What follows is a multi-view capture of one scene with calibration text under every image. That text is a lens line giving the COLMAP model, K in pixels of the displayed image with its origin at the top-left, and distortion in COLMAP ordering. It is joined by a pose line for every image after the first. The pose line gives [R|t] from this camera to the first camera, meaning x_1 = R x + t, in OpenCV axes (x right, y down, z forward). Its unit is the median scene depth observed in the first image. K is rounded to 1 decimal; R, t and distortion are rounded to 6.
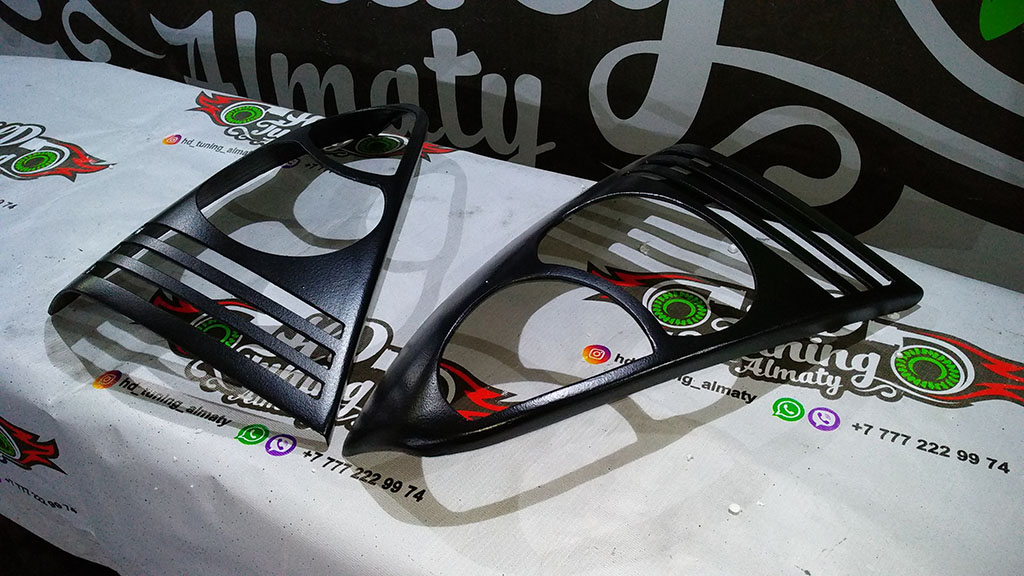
lens RADIAL K [[694.5, 0, 512.0], [0, 694.5, 288.0], [0, 0, 1]] dist [-0.003233, -0.000155]
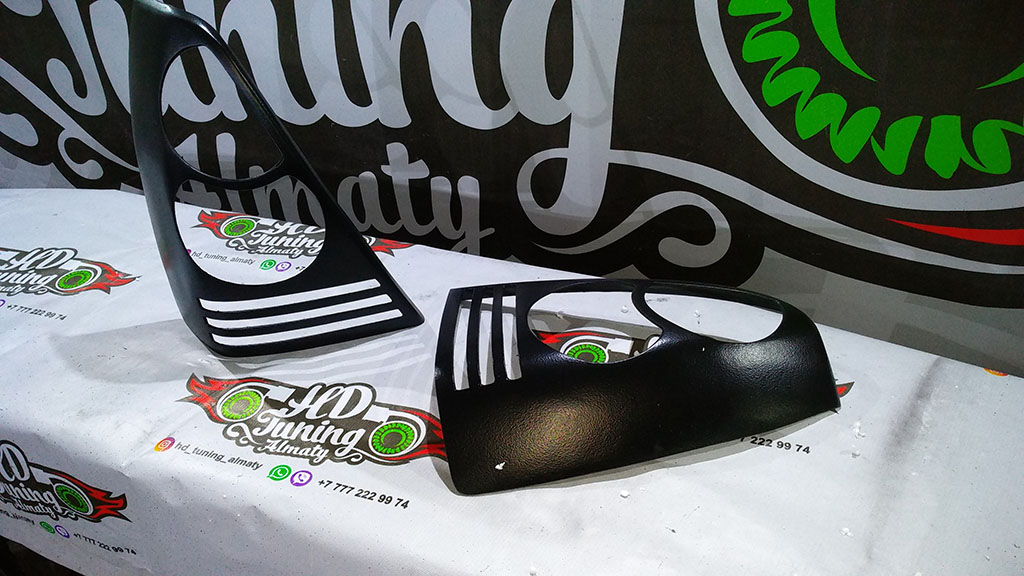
lens RADIAL K [[734.9, 0, 512.0], [0, 734.9, 288.0], [0, 0, 1]] dist [0.024689, -0.001984]
pose [[0.996044, -0.074077, 0.049089, 0.026530], [0.077572, 0.994267, -0.073593, -0.007972], [-0.043356, 0.077110, 0.996080, -0.336551]]
